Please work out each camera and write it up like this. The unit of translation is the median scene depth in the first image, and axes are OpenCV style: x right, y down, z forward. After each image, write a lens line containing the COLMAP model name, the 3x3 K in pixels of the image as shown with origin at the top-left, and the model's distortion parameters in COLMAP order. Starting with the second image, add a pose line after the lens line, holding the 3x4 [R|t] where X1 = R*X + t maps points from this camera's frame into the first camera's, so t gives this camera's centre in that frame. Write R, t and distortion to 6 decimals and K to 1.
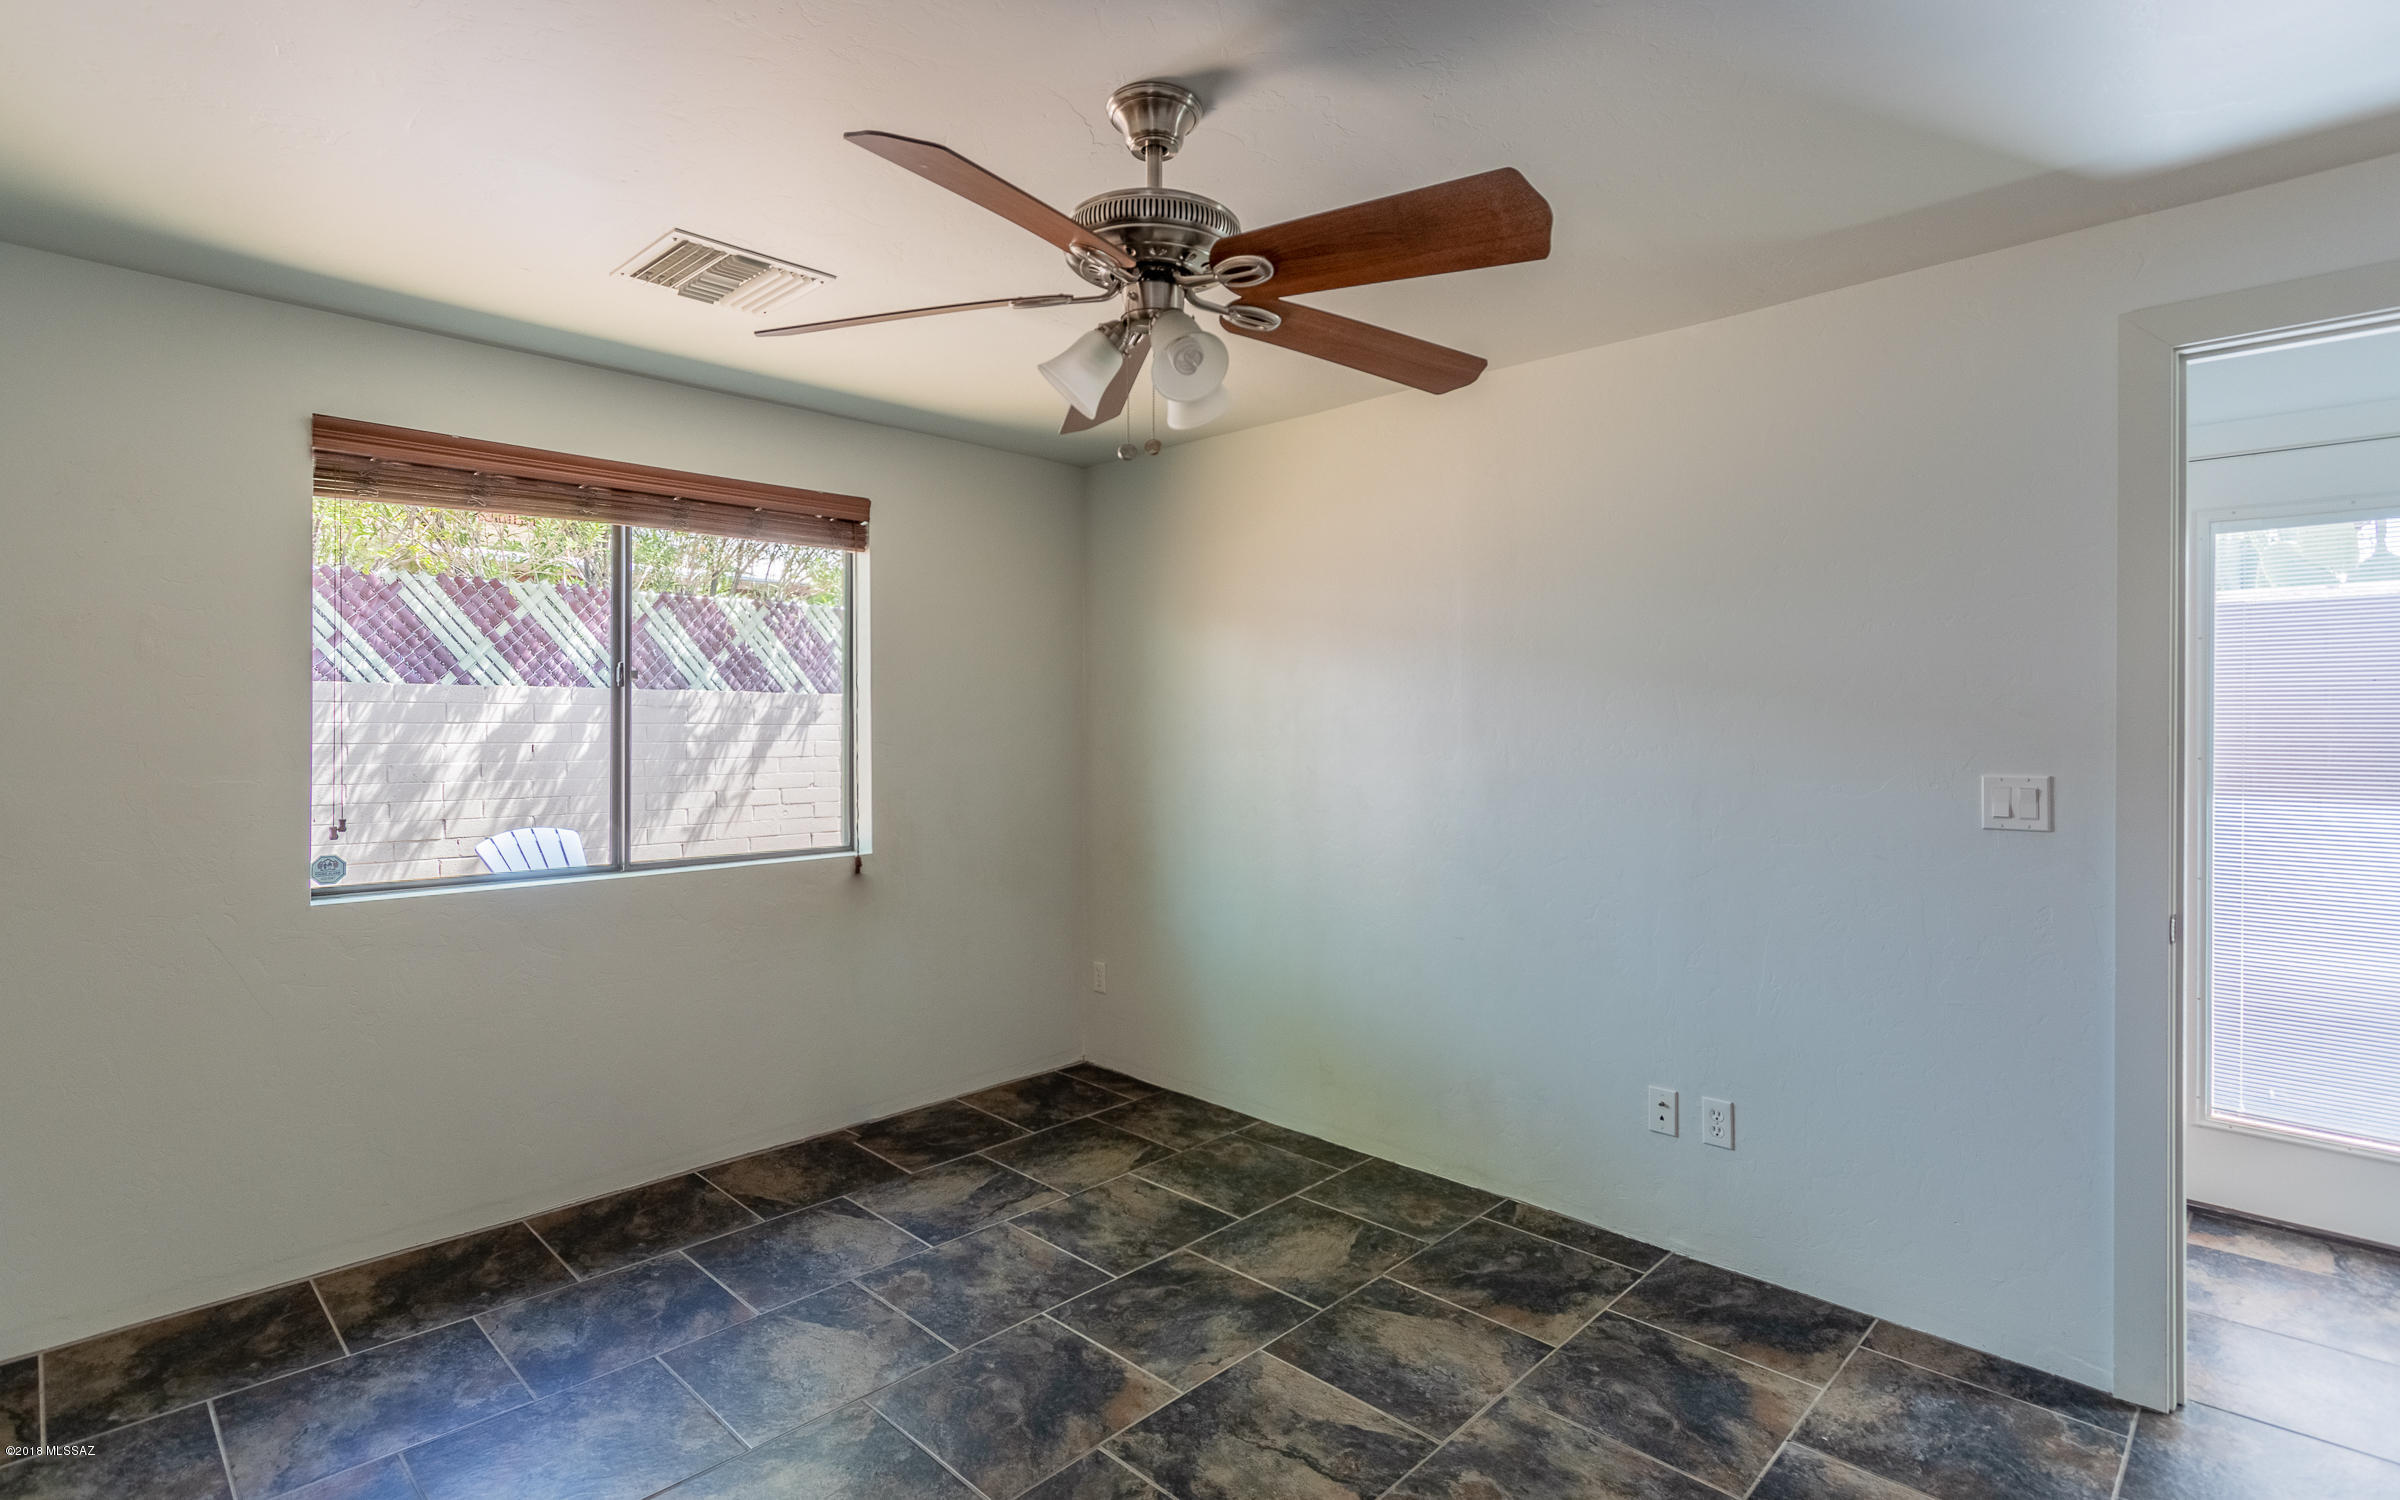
lens RADIAL K [[1149.4, 0, 1182.4], [0, 1149.4, 706.4], [0, 0, 1]] dist [-0.003835, -0.001942]
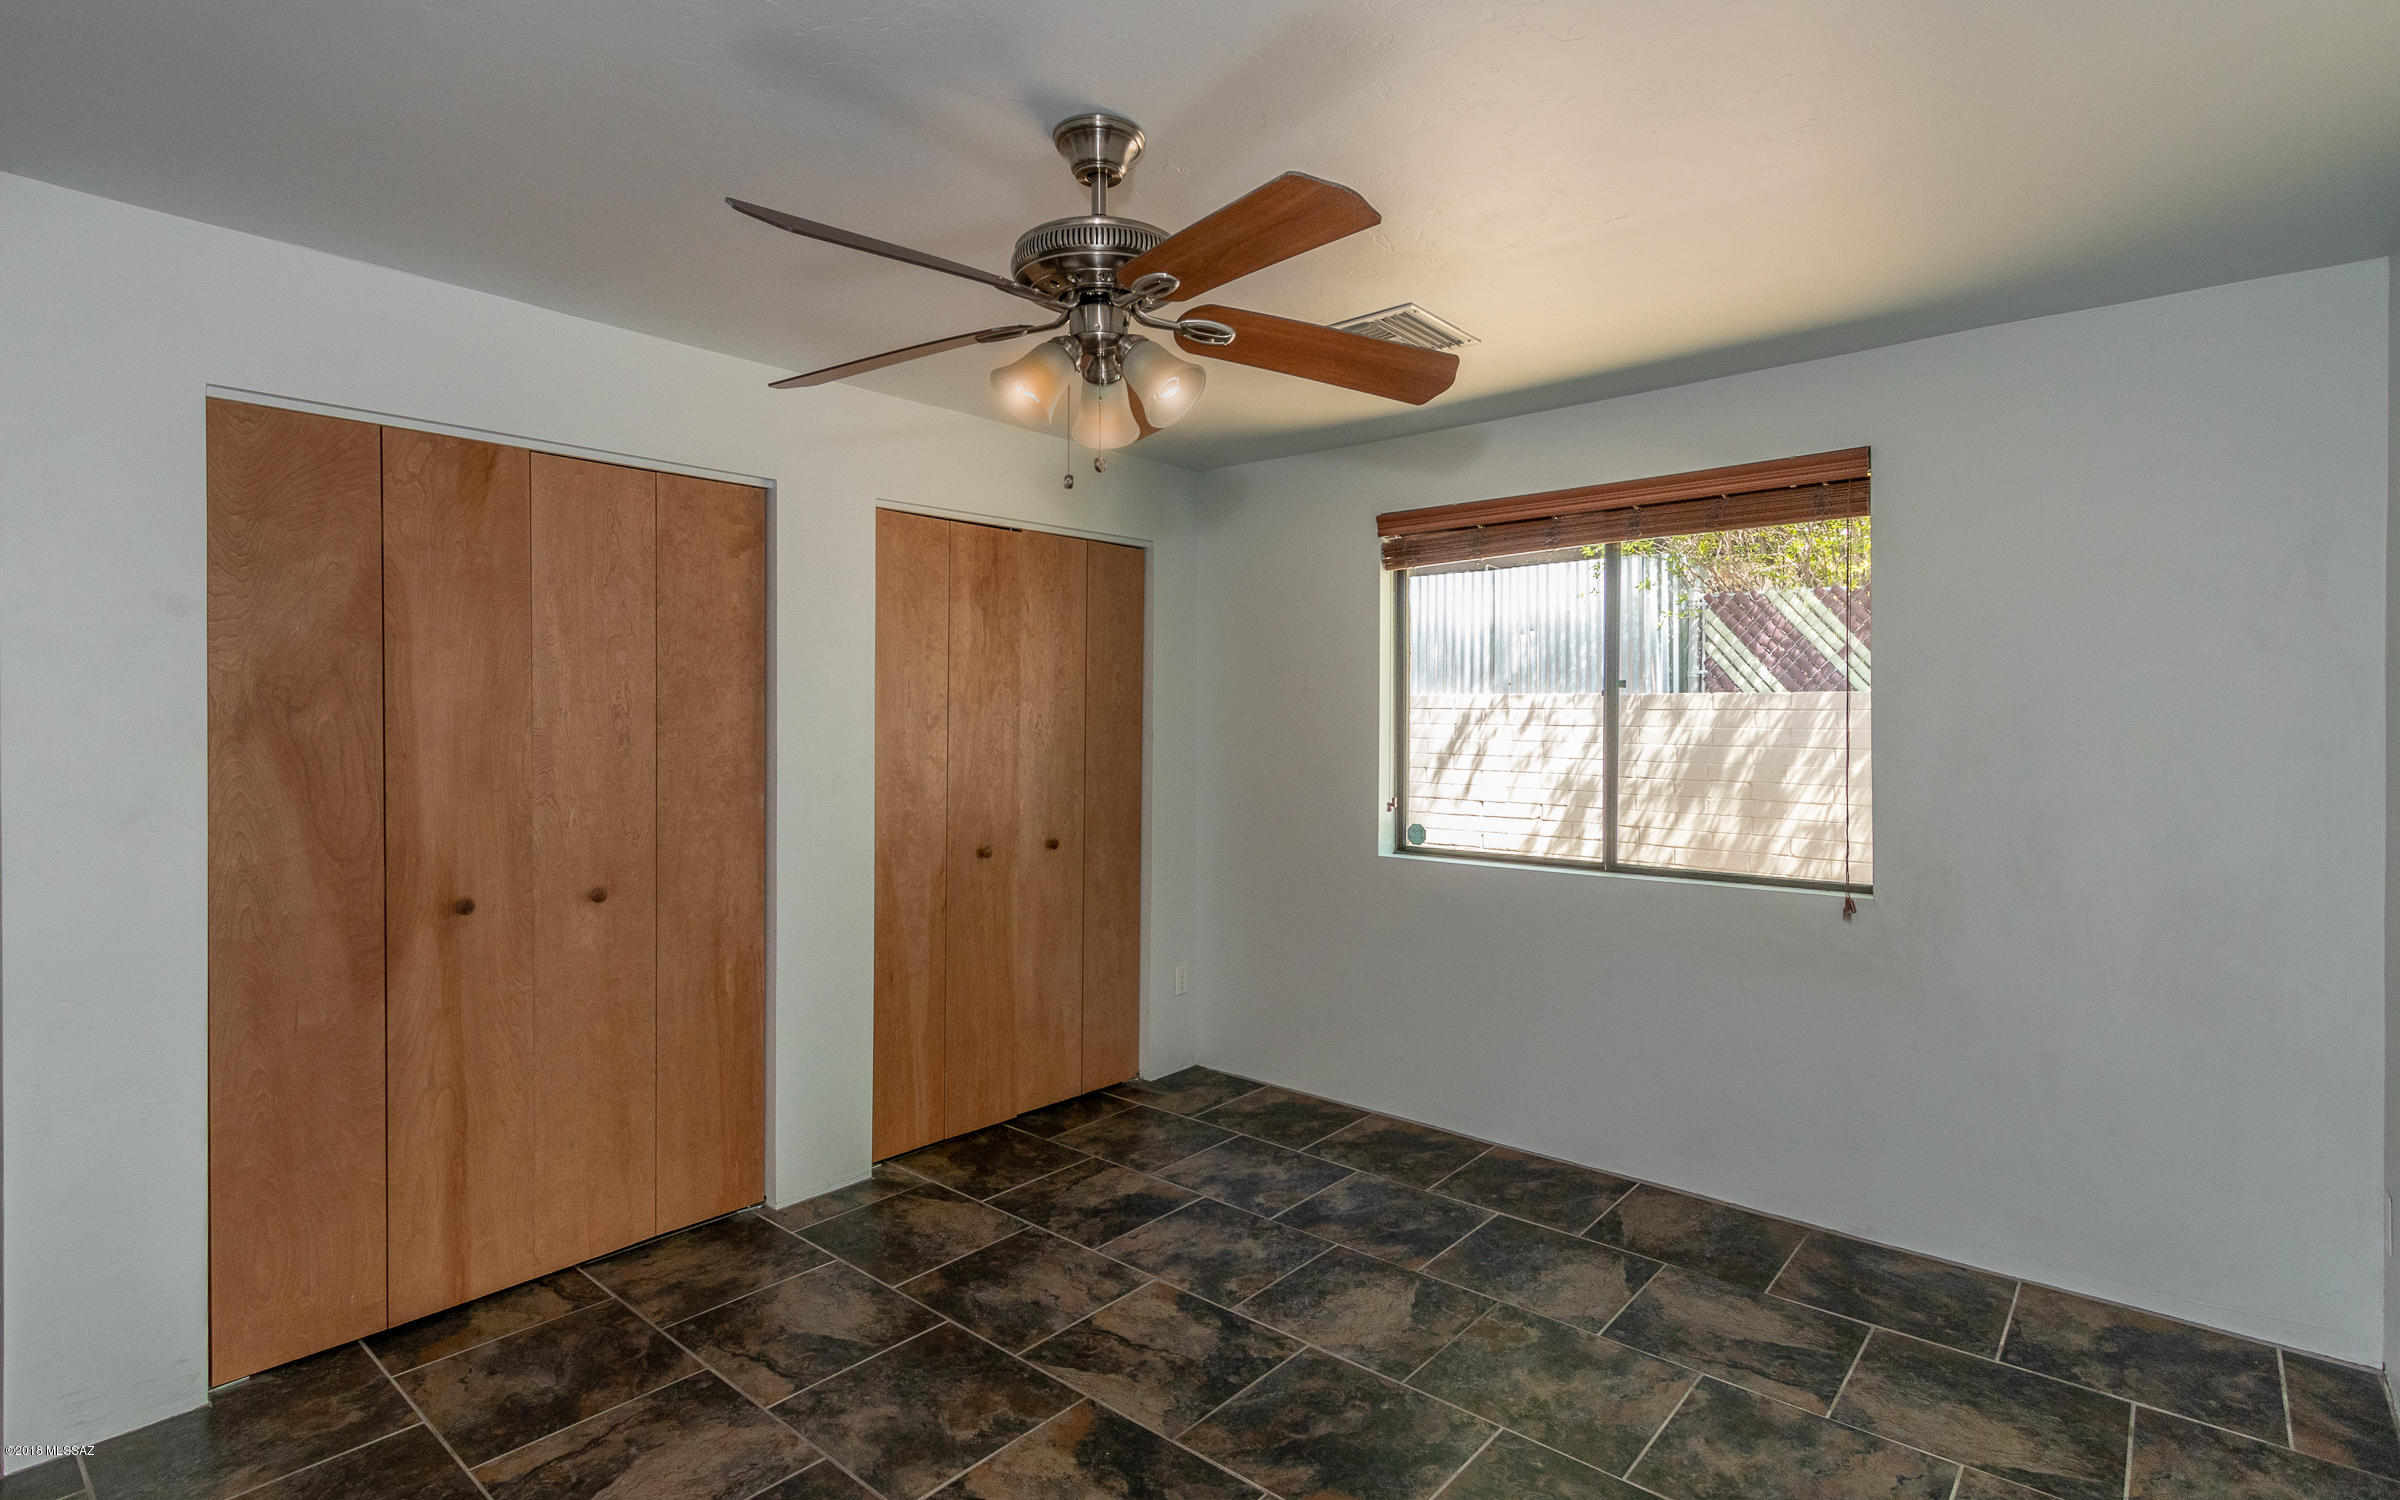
lens RADIAL K [[1149.4, 0, 1182.4], [0, 1149.4, 706.4], [0, 0, 1]] dist [-0.003835, -0.001942]
pose [[0.059918, -0.010326, -0.998150, 0.594201], [0.006184, 0.999931, -0.009973, -0.000483], [0.998184, -0.005575, 0.059977, 0.589322]]
